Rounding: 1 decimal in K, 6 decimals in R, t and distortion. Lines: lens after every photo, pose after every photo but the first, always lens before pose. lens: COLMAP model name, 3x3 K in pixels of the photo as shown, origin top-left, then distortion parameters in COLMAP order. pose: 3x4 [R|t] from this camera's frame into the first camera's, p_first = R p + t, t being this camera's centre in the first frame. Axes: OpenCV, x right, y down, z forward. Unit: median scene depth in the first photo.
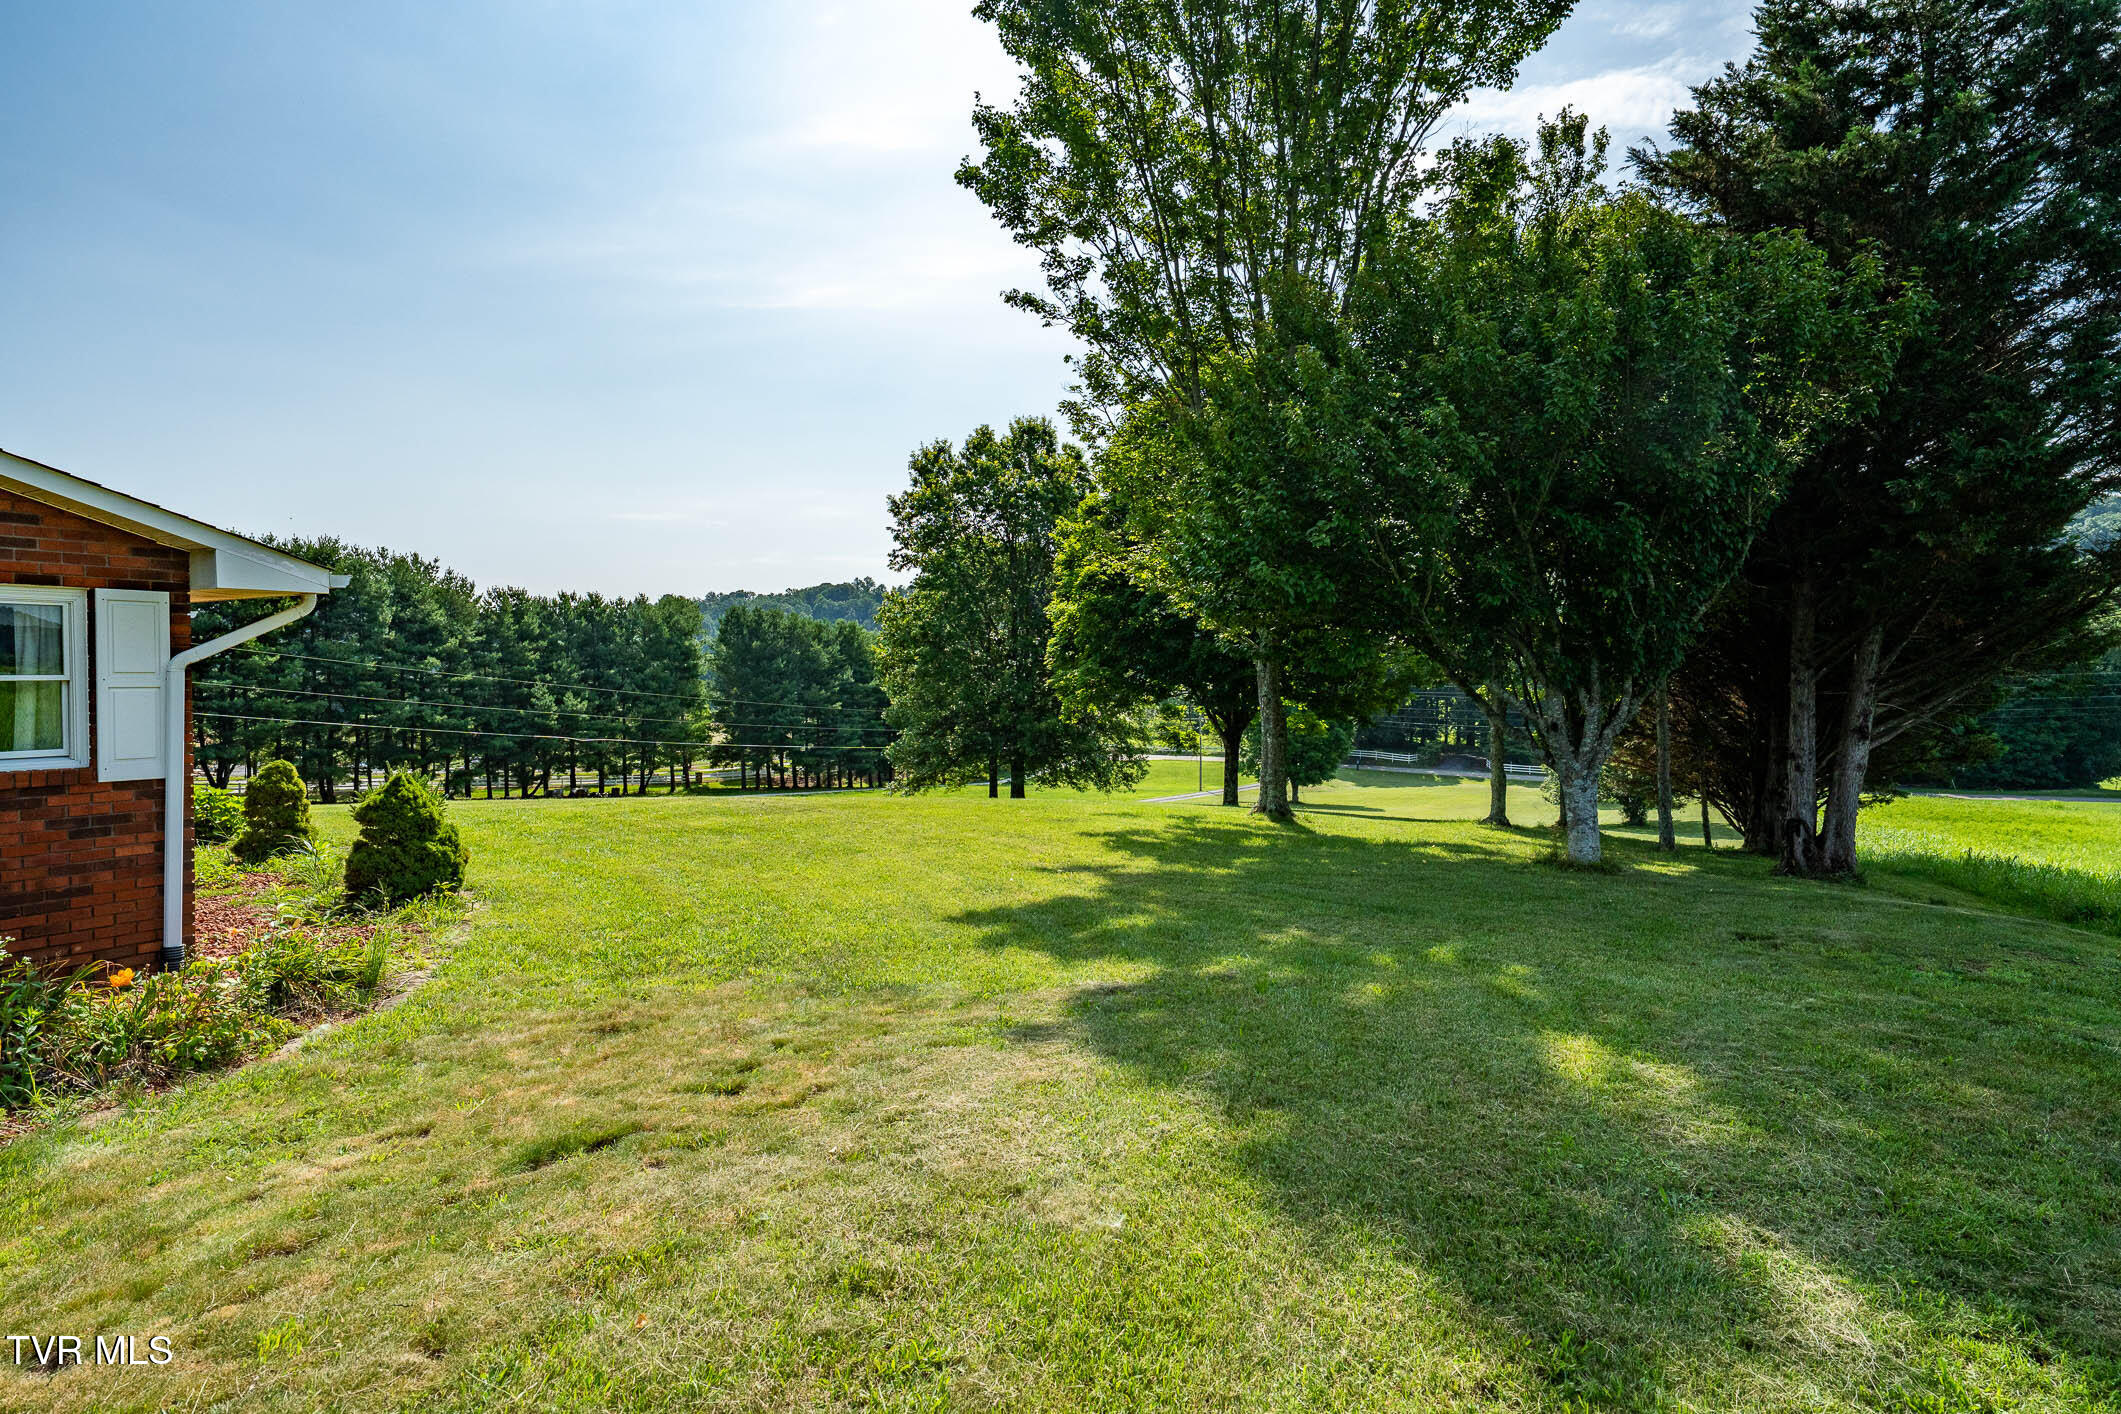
lens RADIAL K [[1035.8, 0, 1063.0], [0, 1035.8, 695.2], [0, 0, 1]] dist [0.000758, 0.000435]
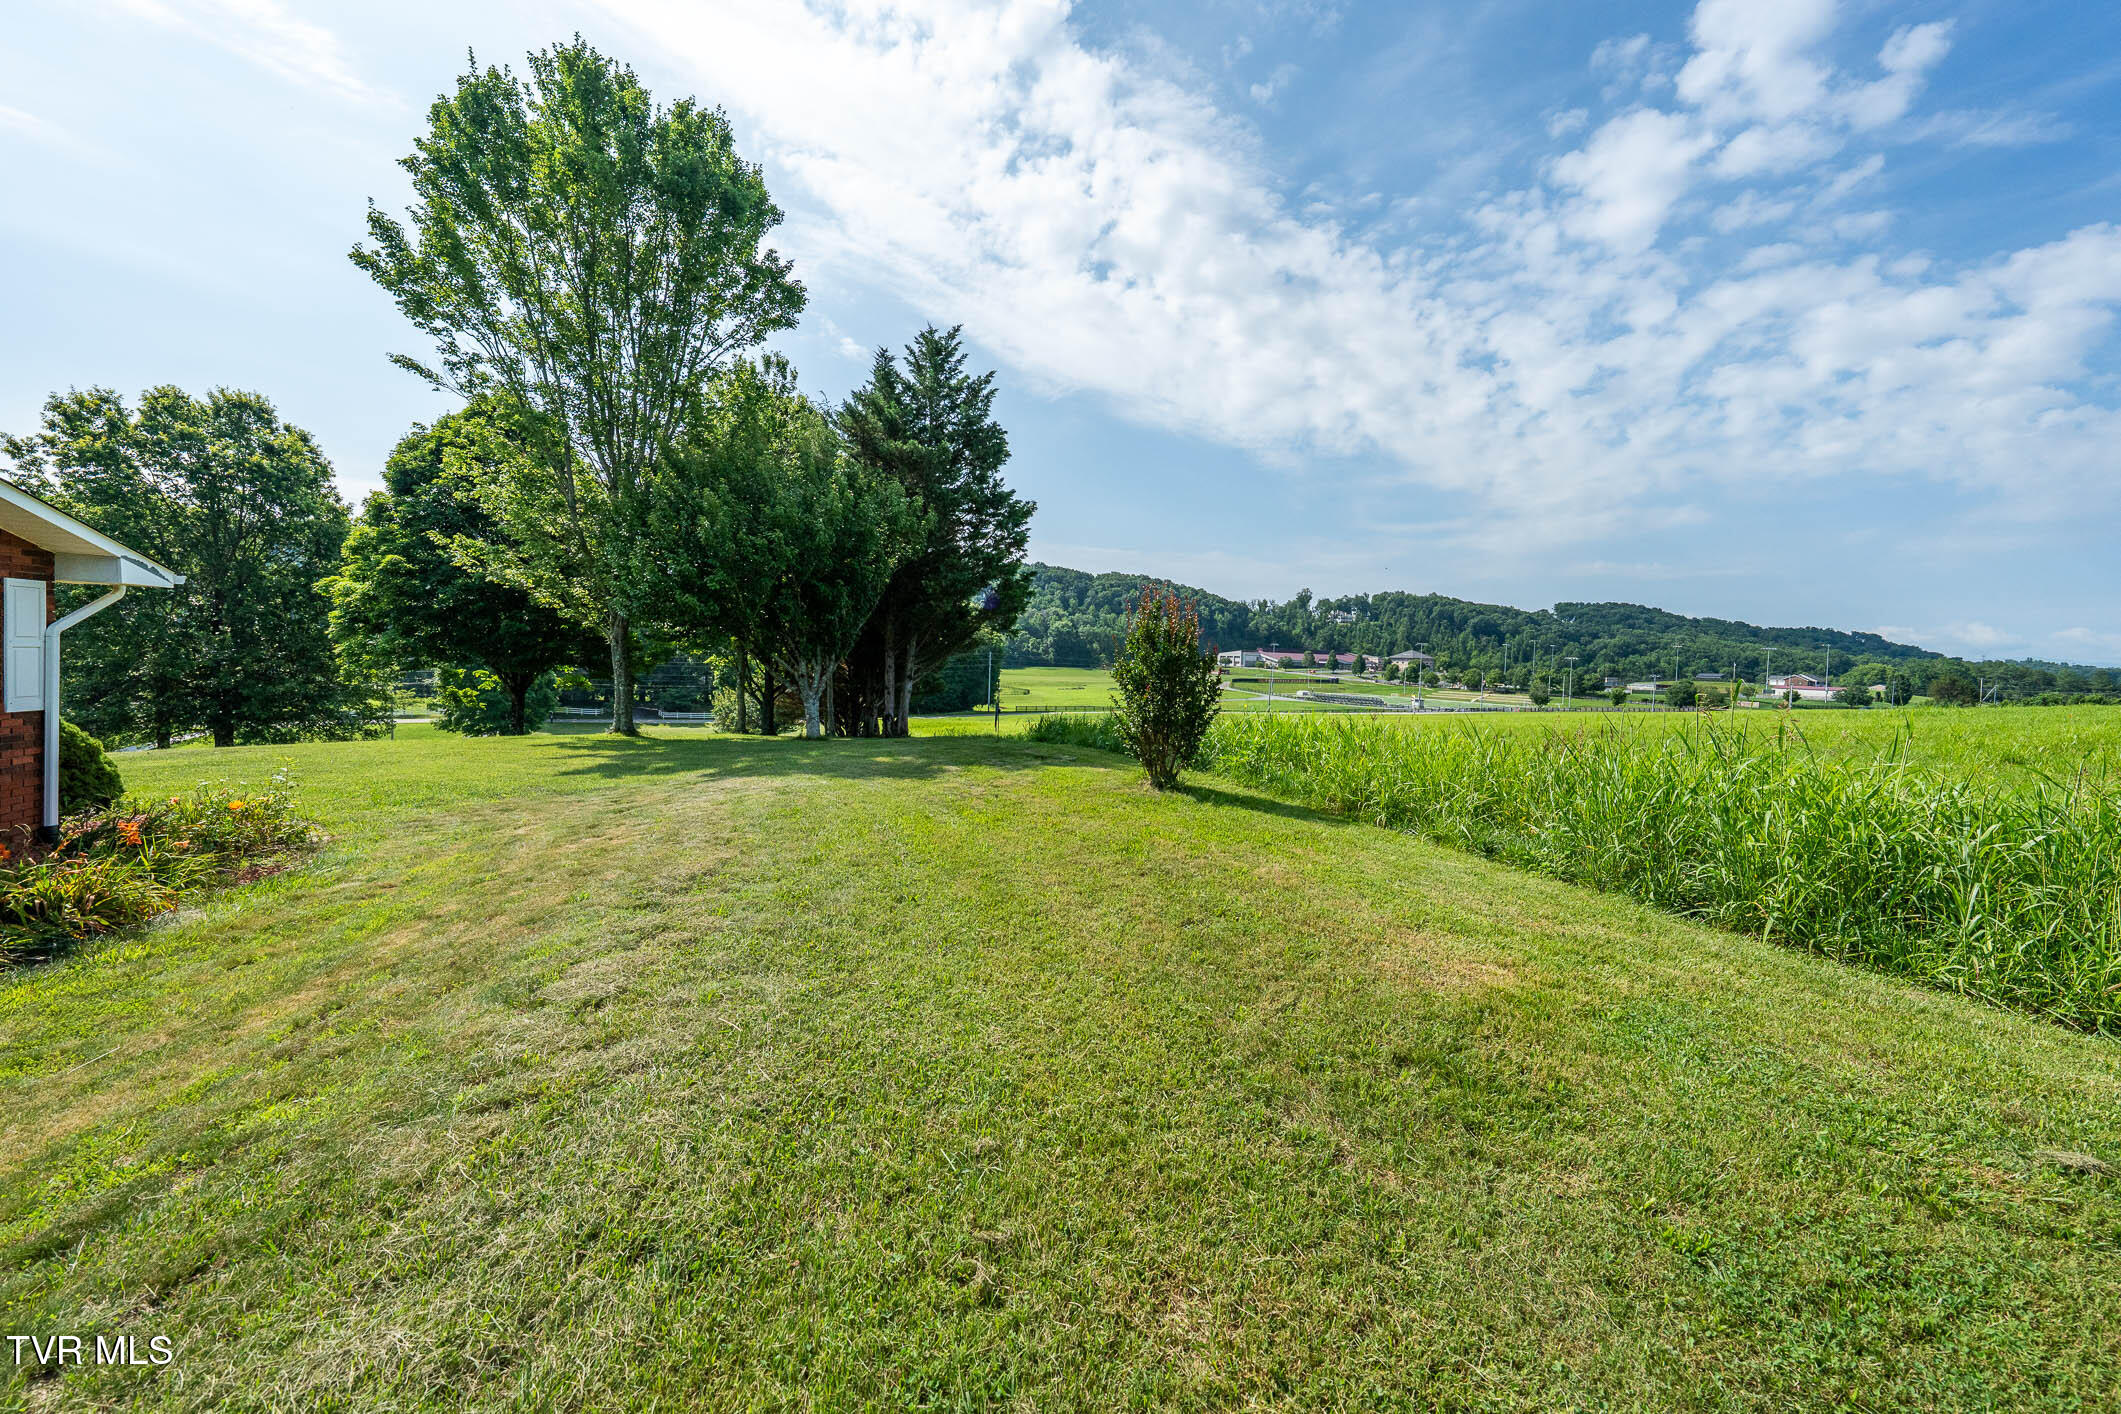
lens RADIAL K [[734.8, 0, 1065.8], [0, 734.8, 713.3], [0, 0, 1]] dist [0.000924, -0.000063]
pose [[0.614111, -0.049685, 0.787654, -0.362393], [-0.003180, 0.997853, 0.065424, 0.005762], [-0.789213, -0.042682, 0.612634, -0.343340]]
